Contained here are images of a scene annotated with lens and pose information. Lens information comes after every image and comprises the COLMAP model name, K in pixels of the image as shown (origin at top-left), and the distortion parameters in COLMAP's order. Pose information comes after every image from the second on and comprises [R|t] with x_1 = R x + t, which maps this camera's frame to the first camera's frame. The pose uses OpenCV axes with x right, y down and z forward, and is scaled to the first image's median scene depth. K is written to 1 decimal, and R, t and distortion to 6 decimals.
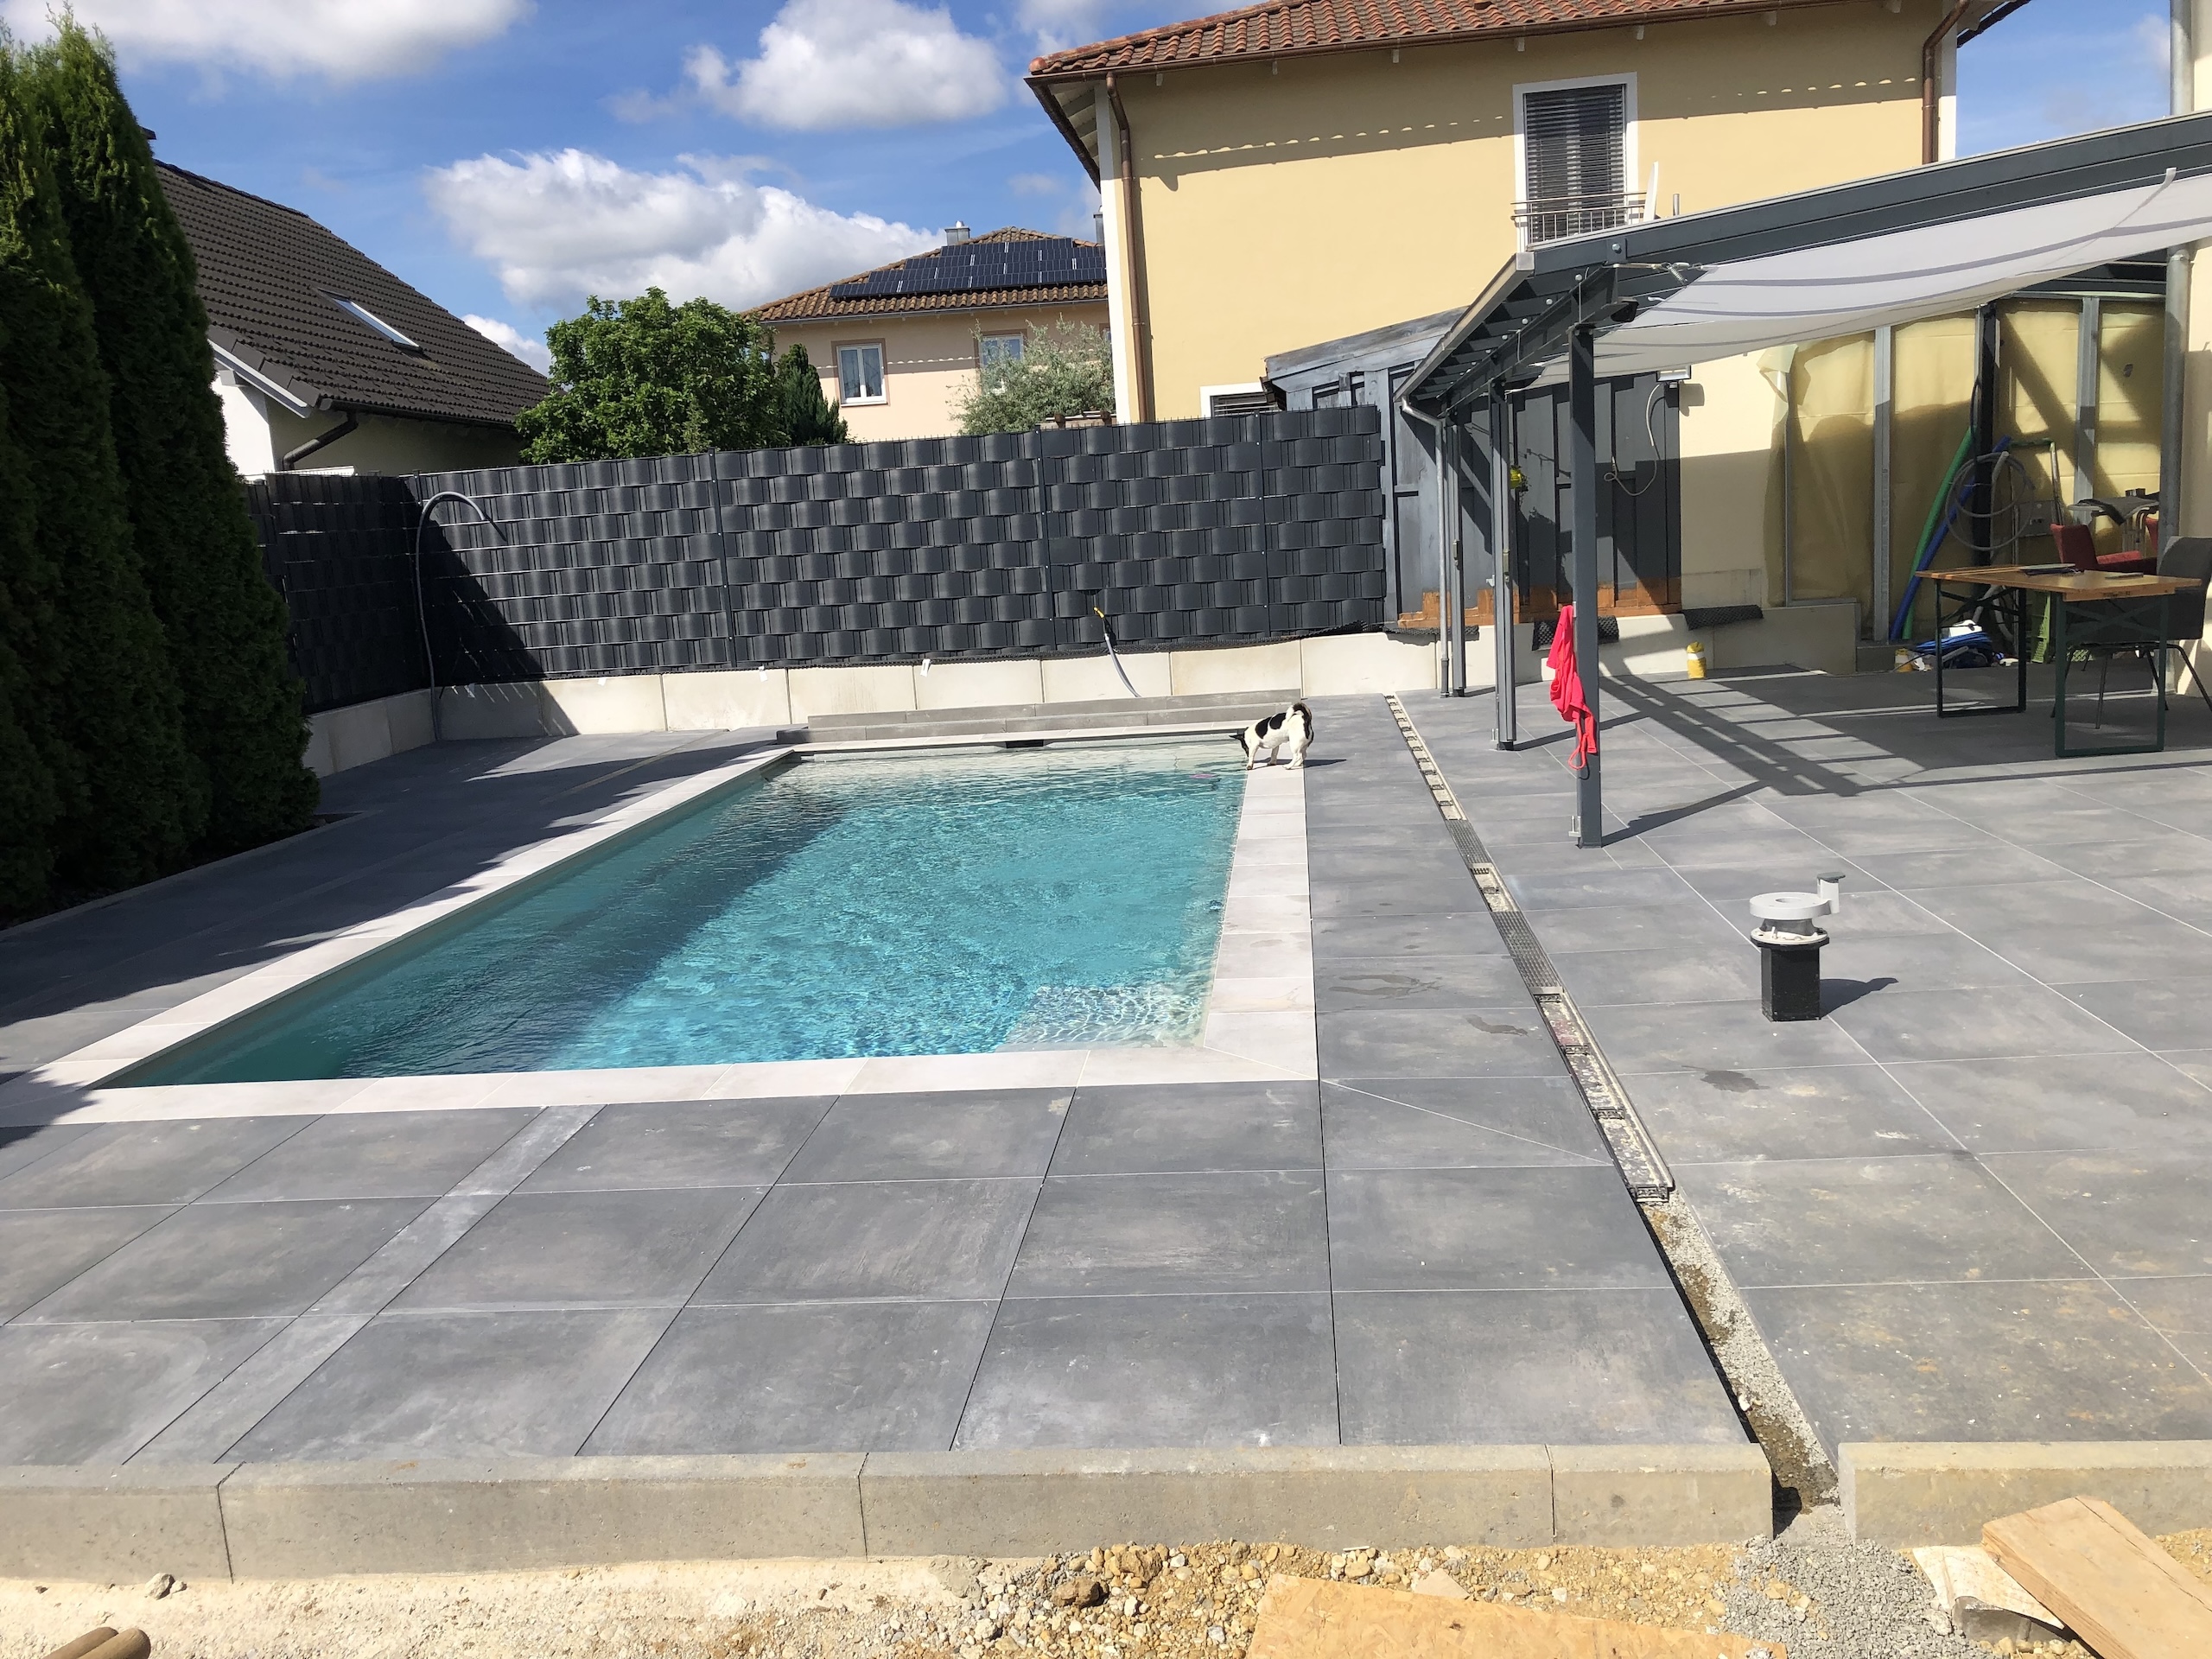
lens RADIAL K [[1796.4, 0, 1113.3], [0, 1796.4, 831.1], [0, 0, 1]] dist [0.009684, -0.010517]
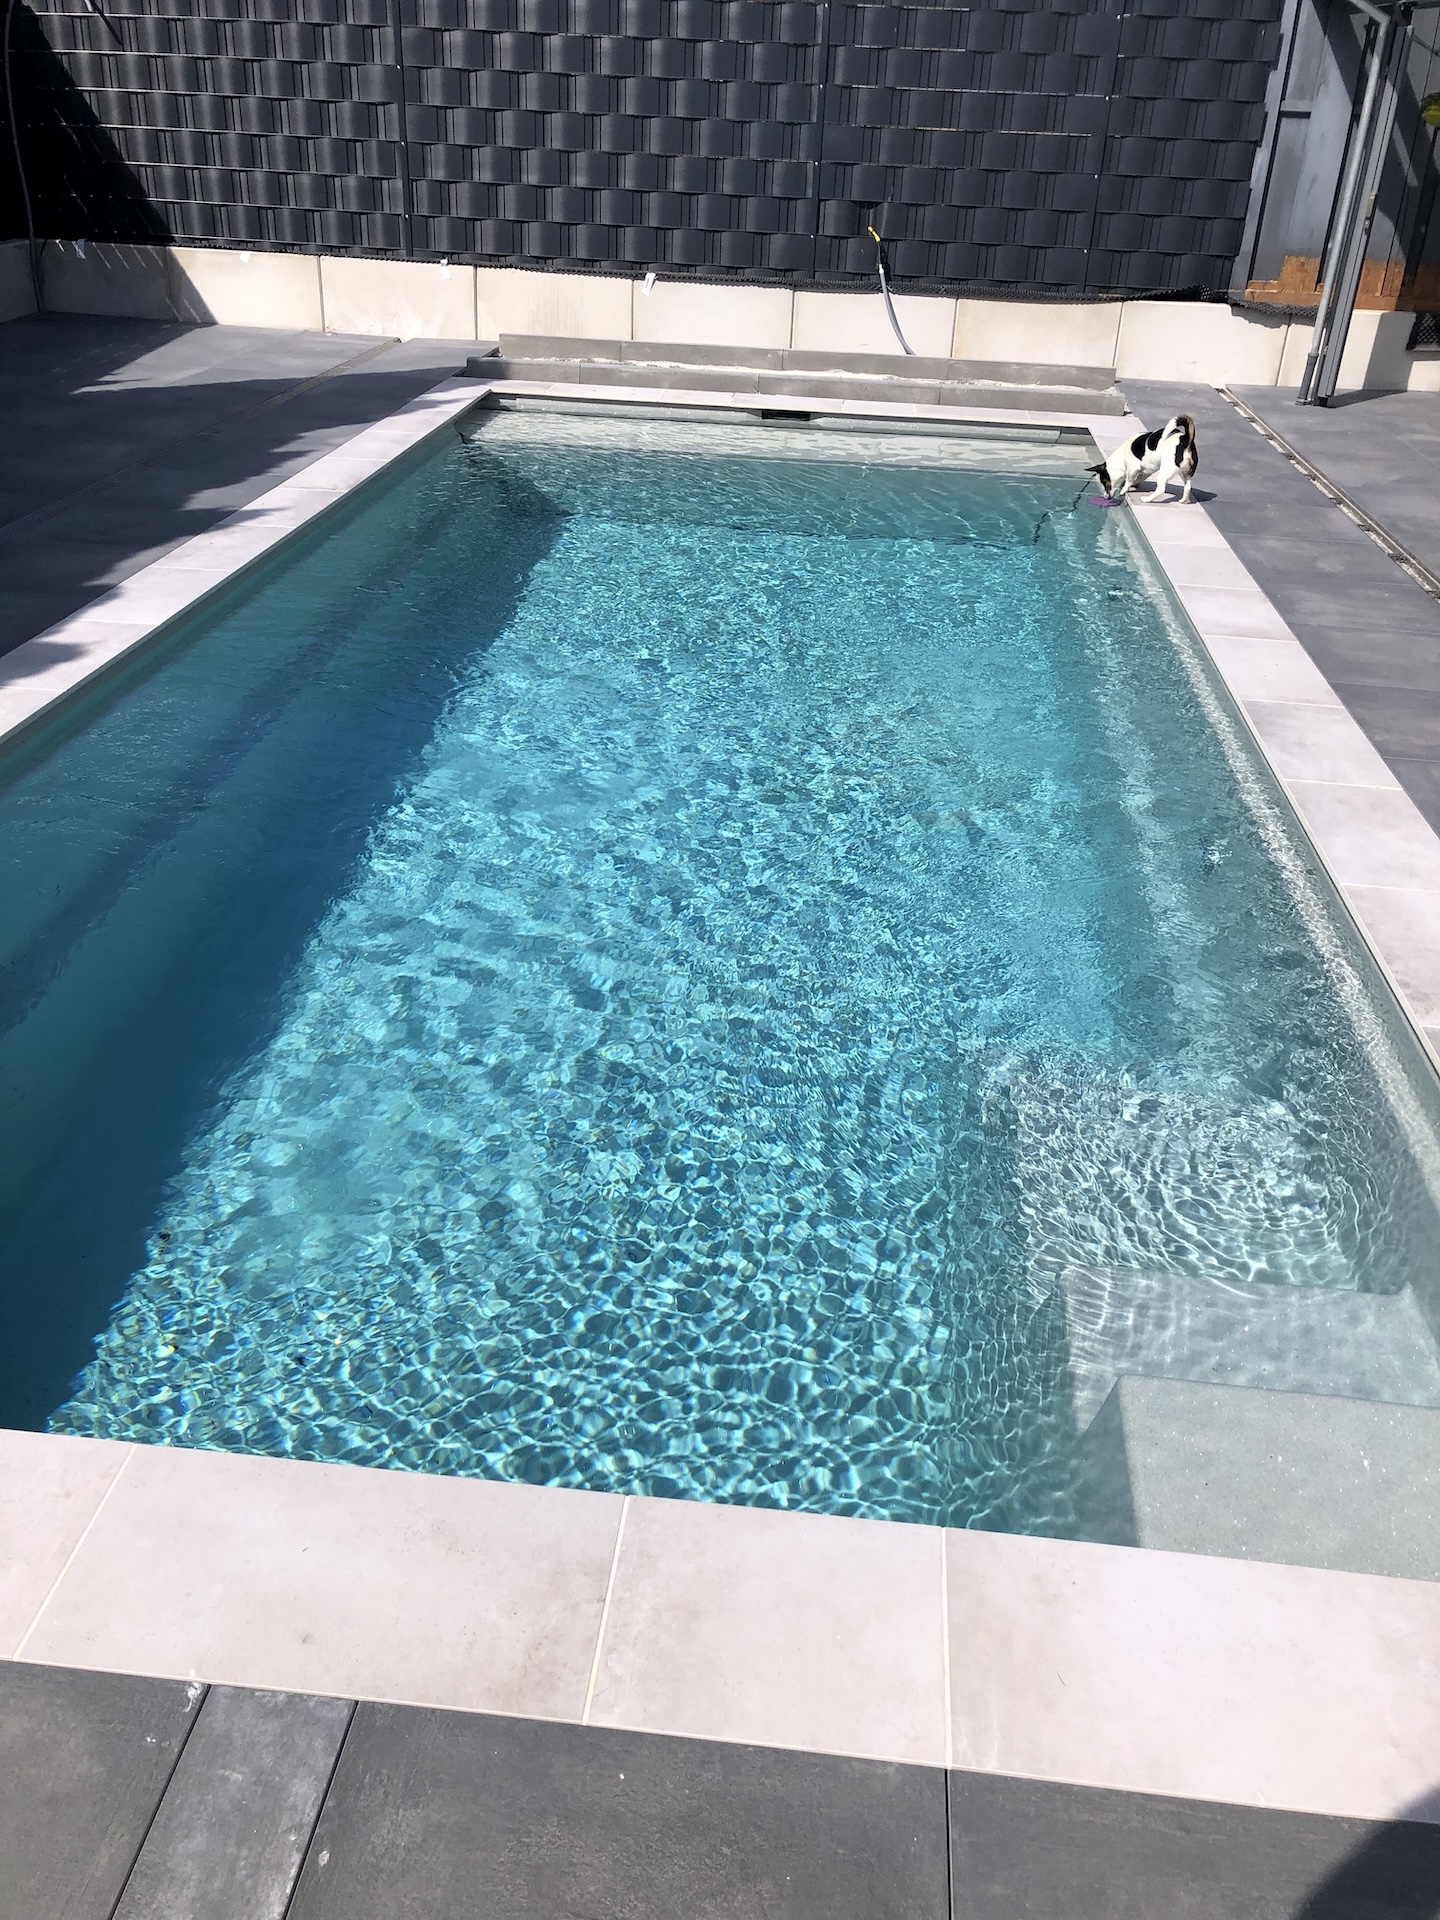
lens RADIAL K [[1579.8, 0, 722.5], [0, 1579.8, 964.6], [0, 0, 1]] dist [0.002965, 0.002376]
pose [[0.994636, 0.094291, 0.042527, -0.073027], [-0.103051, 0.938816, 0.328641, -0.040900], [-0.008937, -0.331260, 0.943497, 0.228932]]
